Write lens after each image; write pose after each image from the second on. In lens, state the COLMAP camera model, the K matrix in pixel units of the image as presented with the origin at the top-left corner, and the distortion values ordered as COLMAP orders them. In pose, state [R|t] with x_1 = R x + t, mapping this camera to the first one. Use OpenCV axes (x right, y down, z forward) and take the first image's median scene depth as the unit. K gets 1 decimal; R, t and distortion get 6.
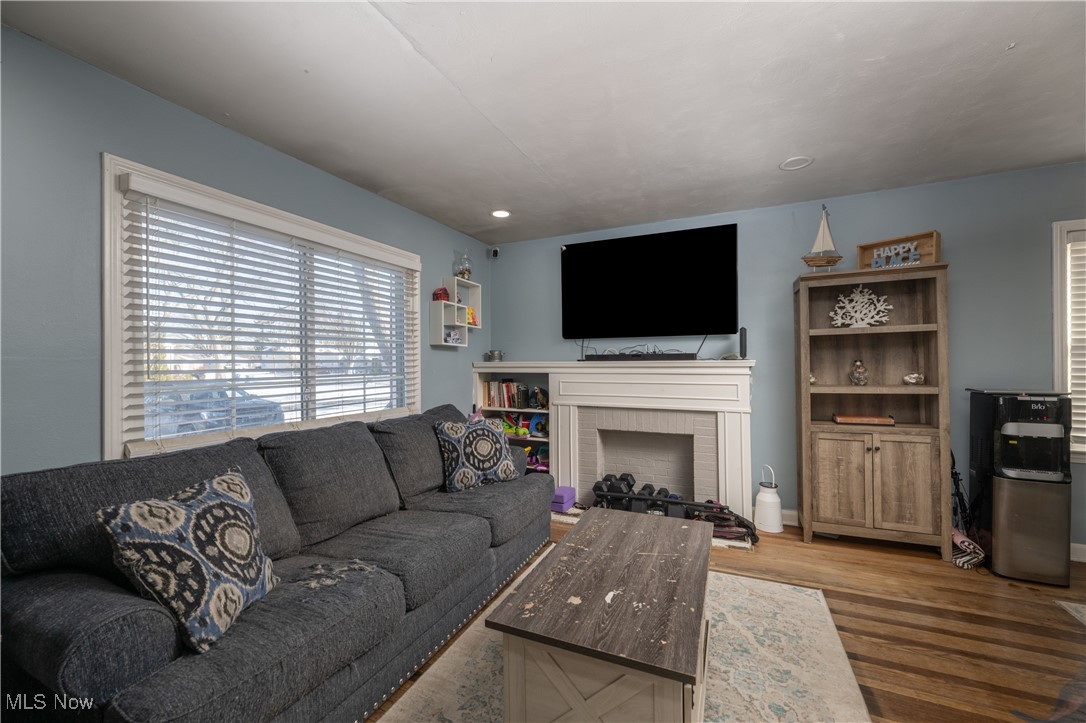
lens RADIAL K [[427.8, 0, 538.0], [0, 427.8, 360.3], [0, 0, 1]] dist [-0.001848, 0.000064]
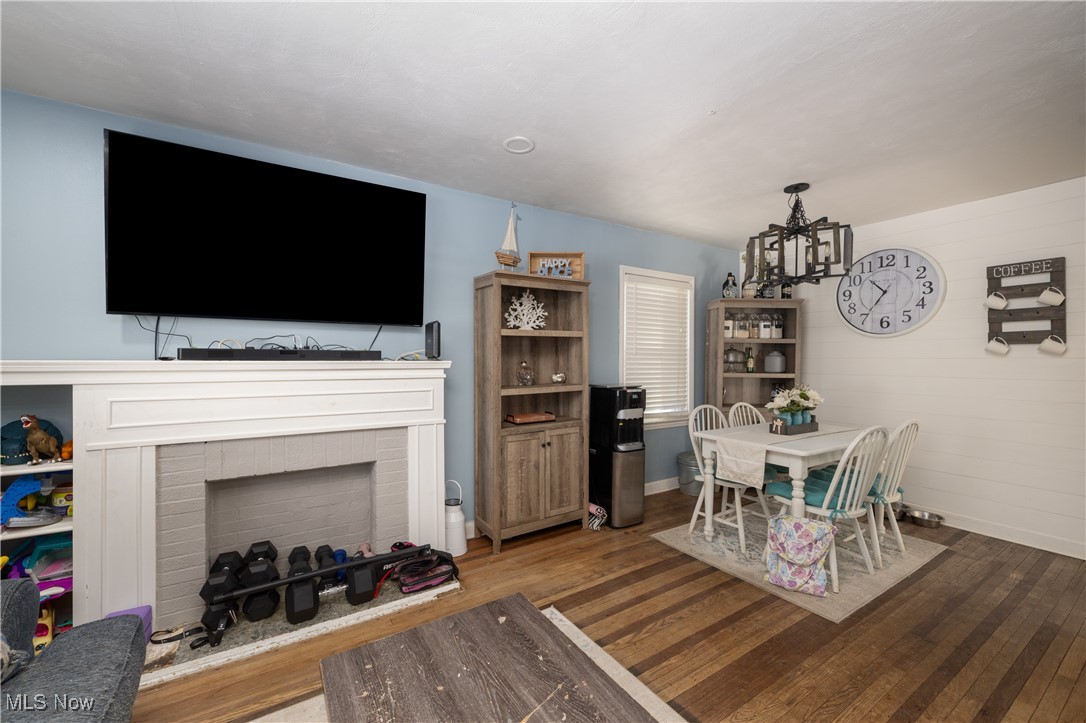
lens RADIAL K [[427.8, 0, 540.3], [0, 427.8, 362.0], [0, 0, 1]] dist [-0.001848, 0.000064]
pose [[0.543611, 0.004580, 0.839324, -0.120180], [-0.008481, 0.999964, 0.000037, 0.000830], [-0.839294, -0.007138, 0.543631, 0.427660]]
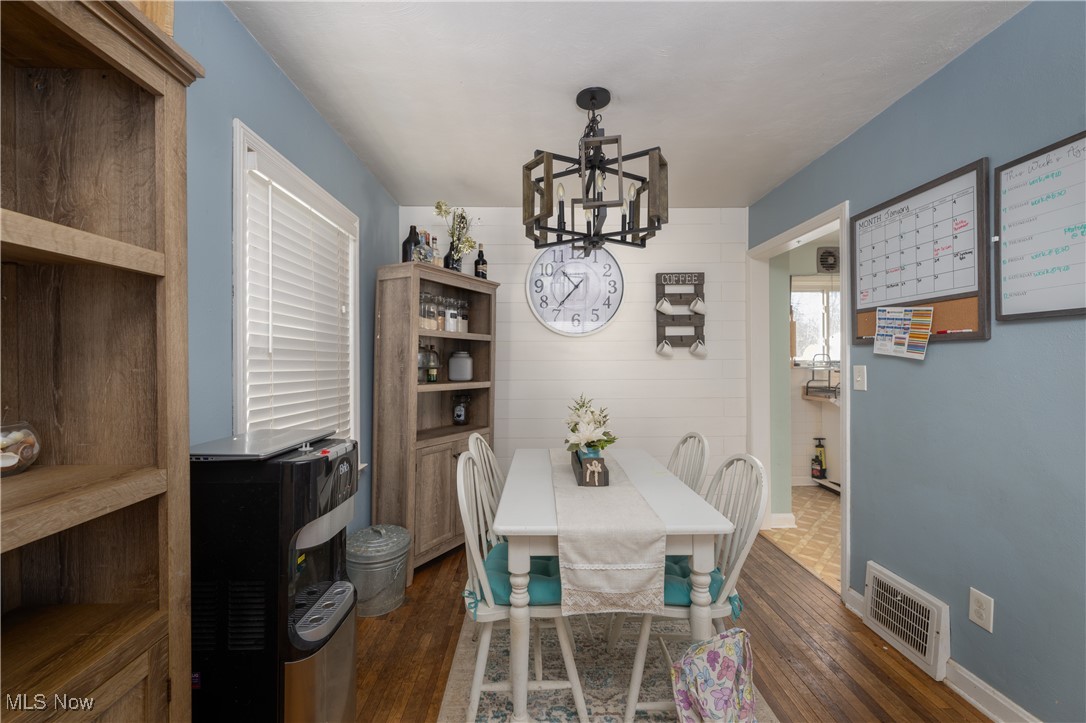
lens RADIAL K [[427.8, 0, 541.2], [0, 427.8, 360.3], [0, 0, 1]] dist [-0.001848, 0.000064]
pose [[-0.432166, 0.015904, 0.901654, 0.537556], [0.007477, 0.999873, -0.014053, -0.004161], [-0.901763, 0.000668, -0.432231, 0.849551]]
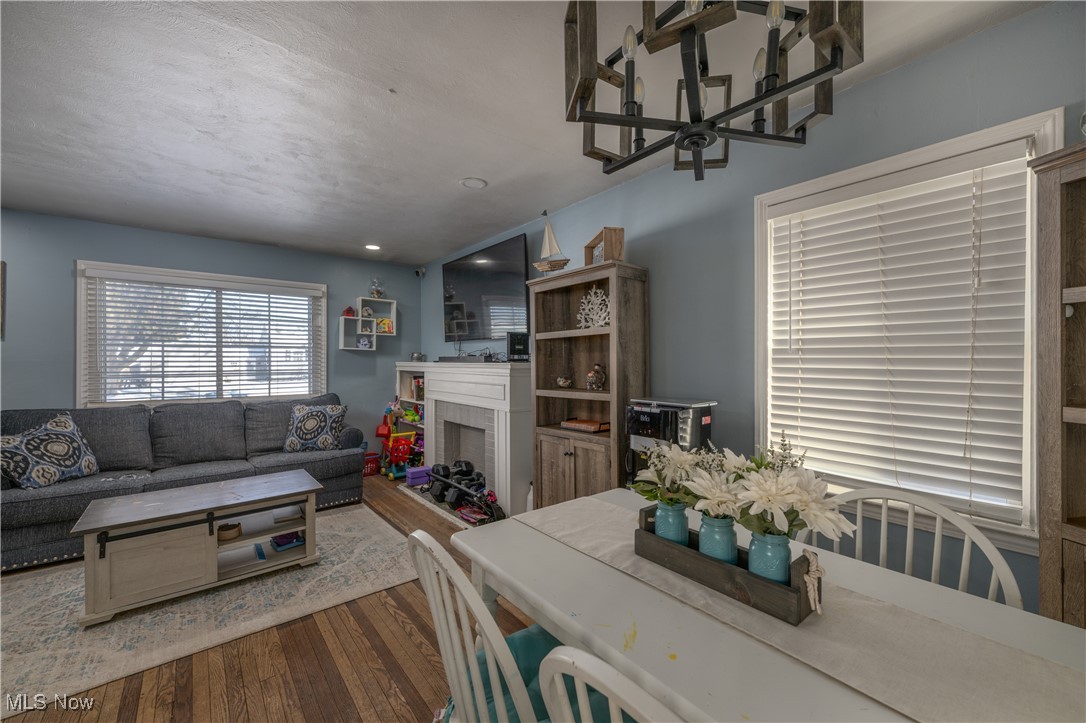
lens RADIAL K [[427.8, 0, 539.0], [0, 427.8, 360.7], [0, 0, 1]] dist [-0.001848, 0.000064]
pose [[0.896397, 0.006675, -0.443201, 1.145552], [-0.004372, 0.999971, 0.006219, -0.013773], [0.443230, -0.003637, 0.896401, 0.085032]]
